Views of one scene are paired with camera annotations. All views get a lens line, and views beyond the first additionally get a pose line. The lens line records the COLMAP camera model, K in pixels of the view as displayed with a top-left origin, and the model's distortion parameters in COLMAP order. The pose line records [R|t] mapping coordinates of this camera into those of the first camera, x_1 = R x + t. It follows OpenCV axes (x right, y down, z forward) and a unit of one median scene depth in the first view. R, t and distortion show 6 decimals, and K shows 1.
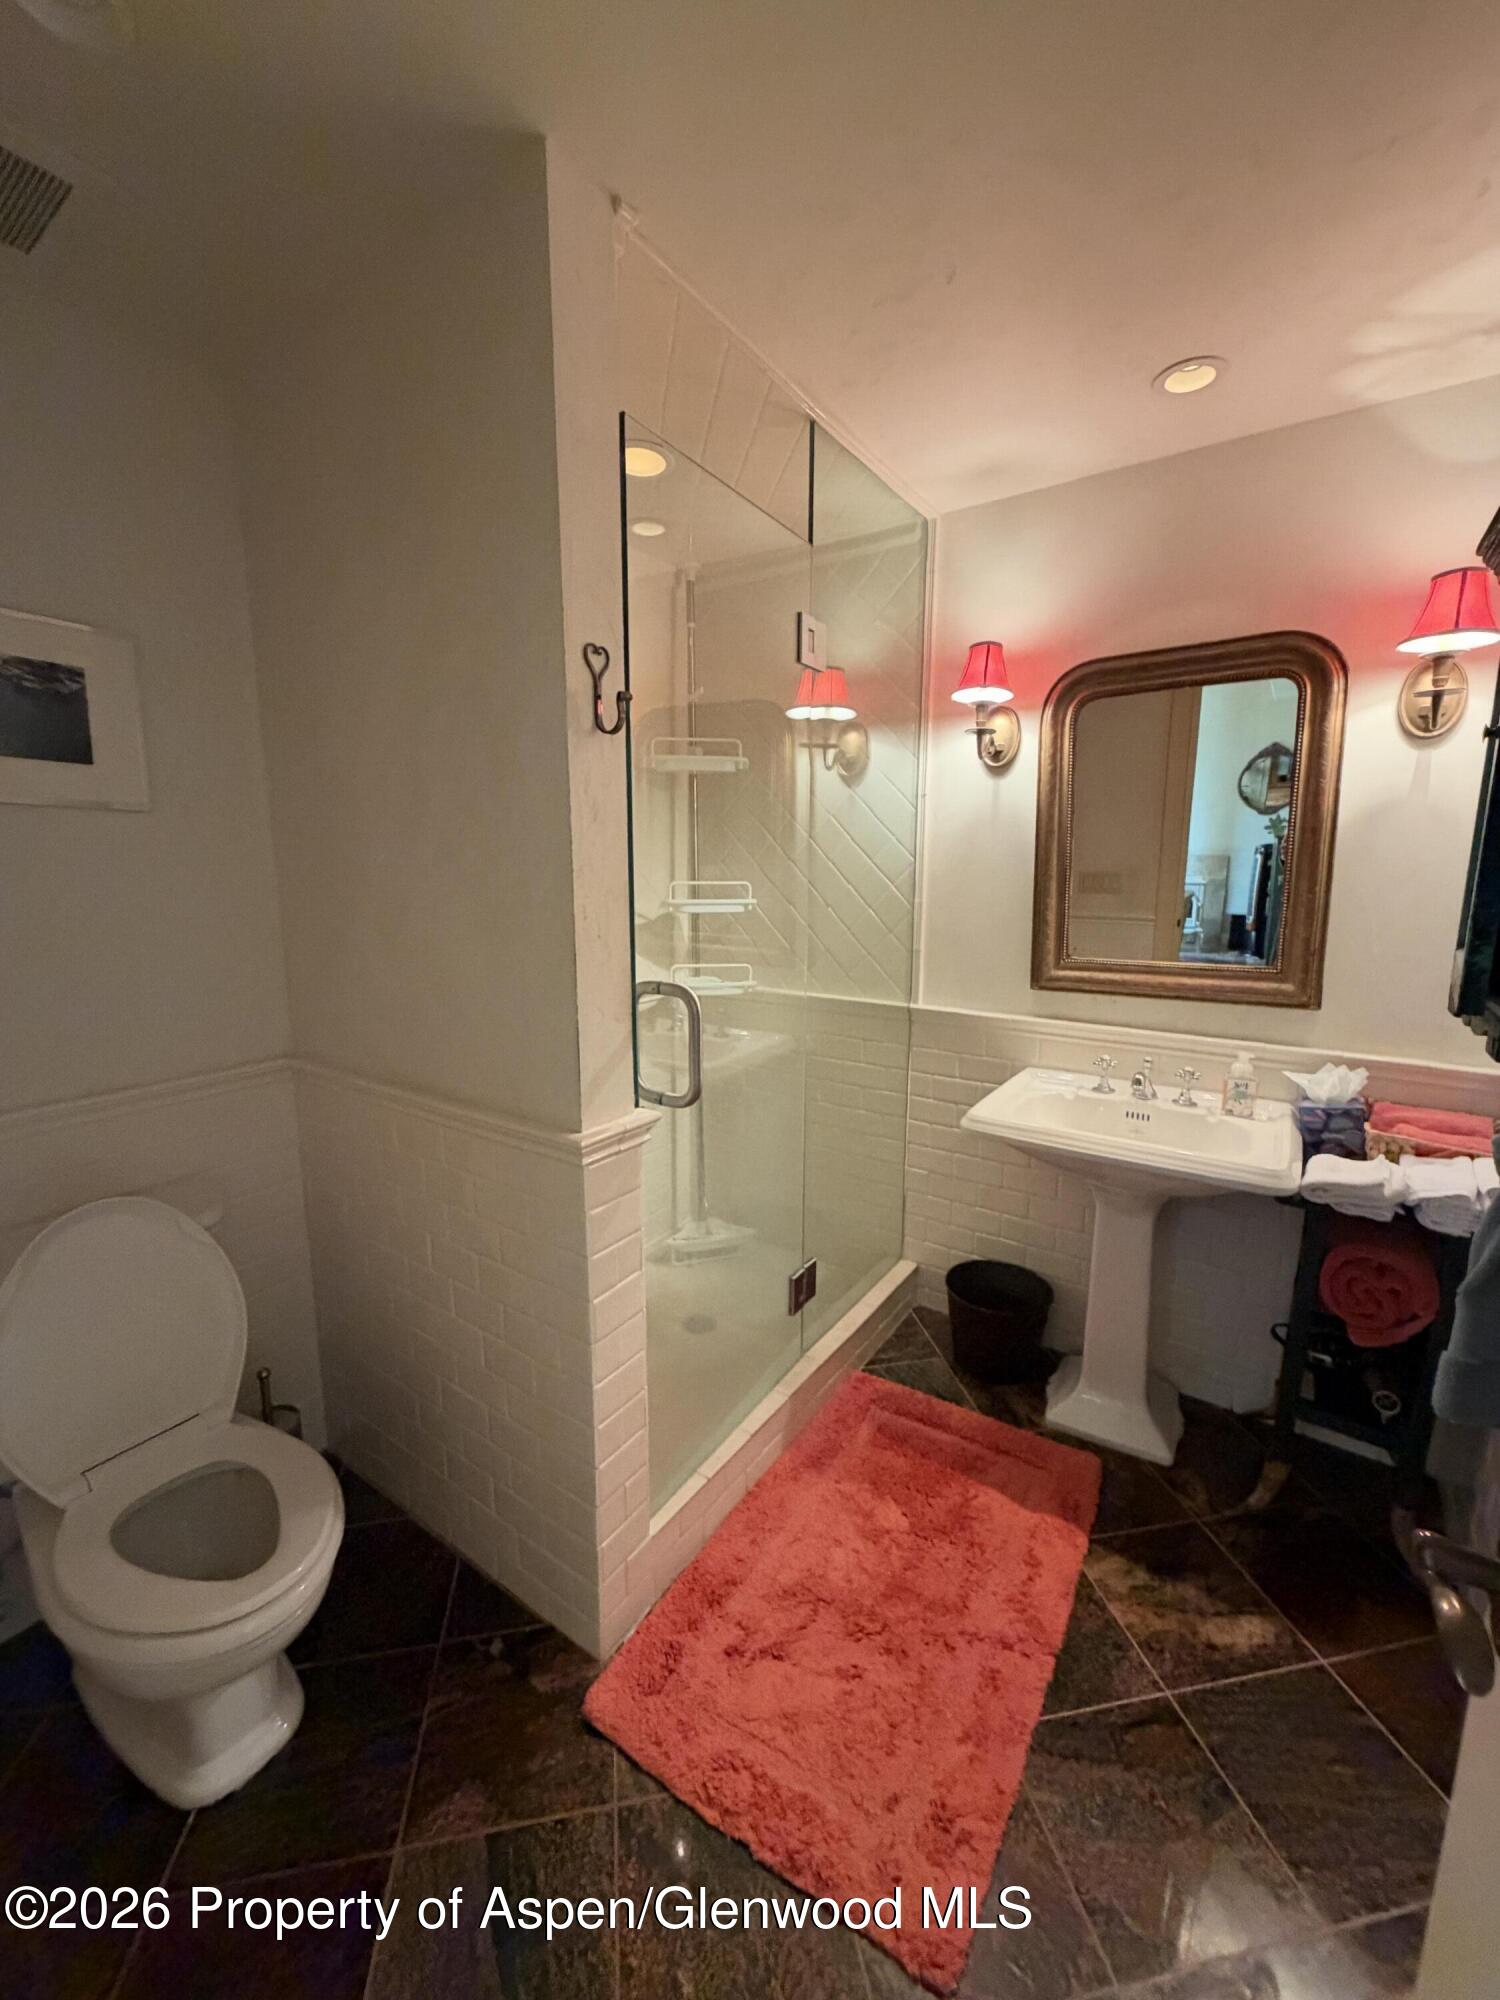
lens RADIAL K [[799.2, 0, 753.8], [0, 799.2, 996.7], [0, 0, 1]] dist [-0.001899, 0.000074]
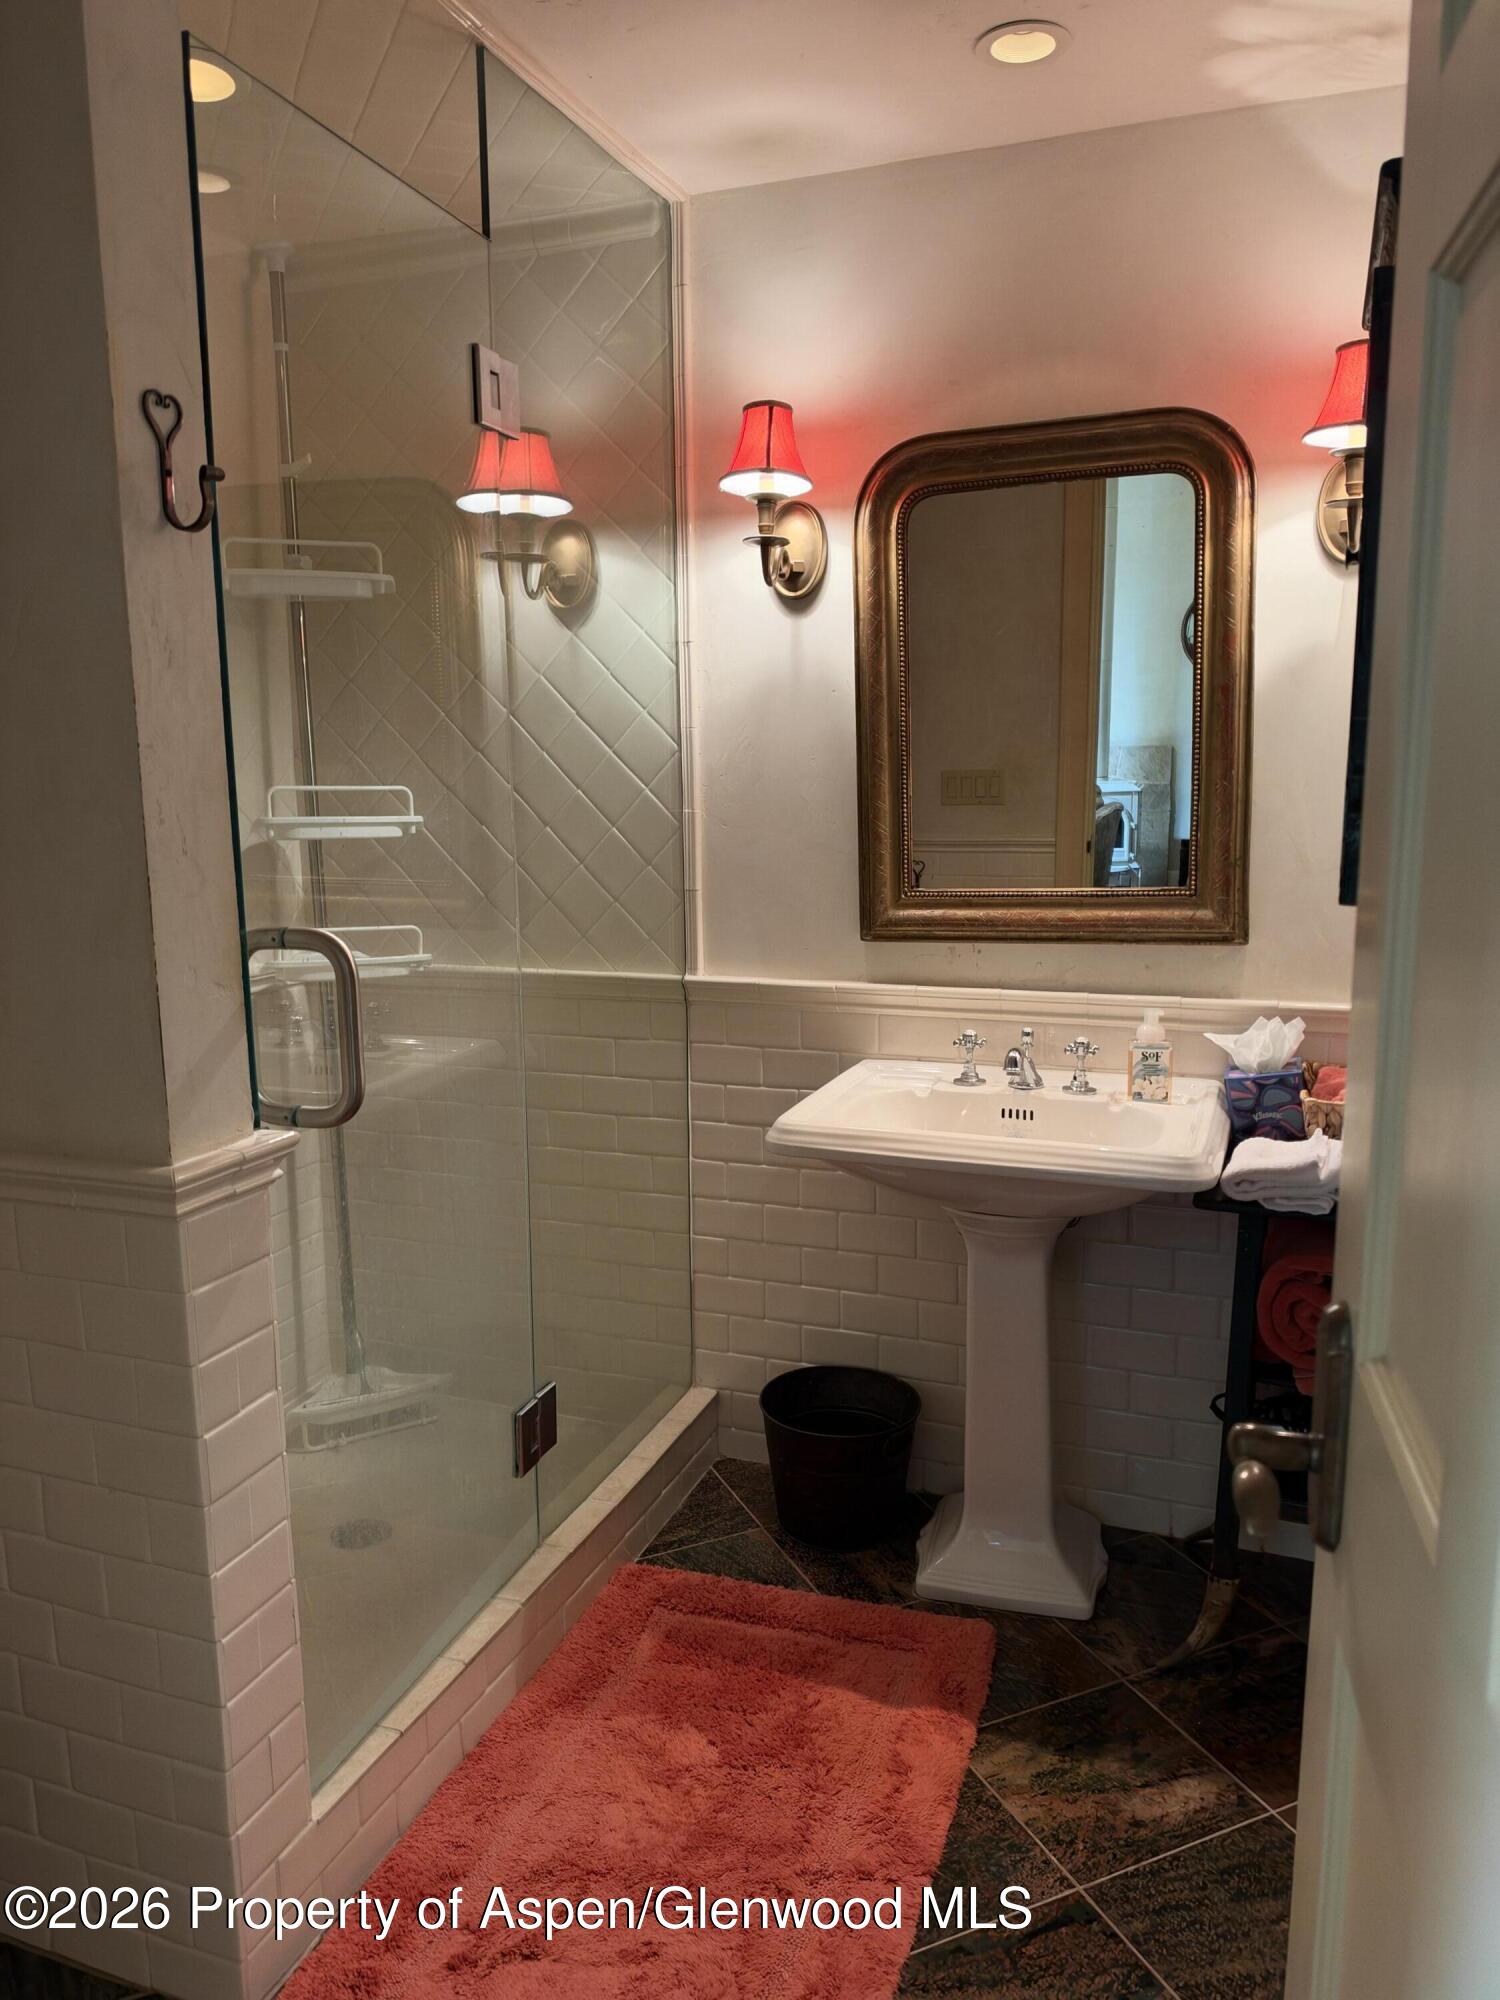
lens RADIAL K [[1401.4, 0, 744.7], [0, 1401.4, 1004.5], [0, 0, 1]] dist [0.008175, -0.020017]
pose [[0.971938, -0.052382, 0.229329, -0.015359], [0.051783, 0.998621, 0.008636, 0.036729], [-0.229465, 0.003482, 0.973311, -0.113422]]
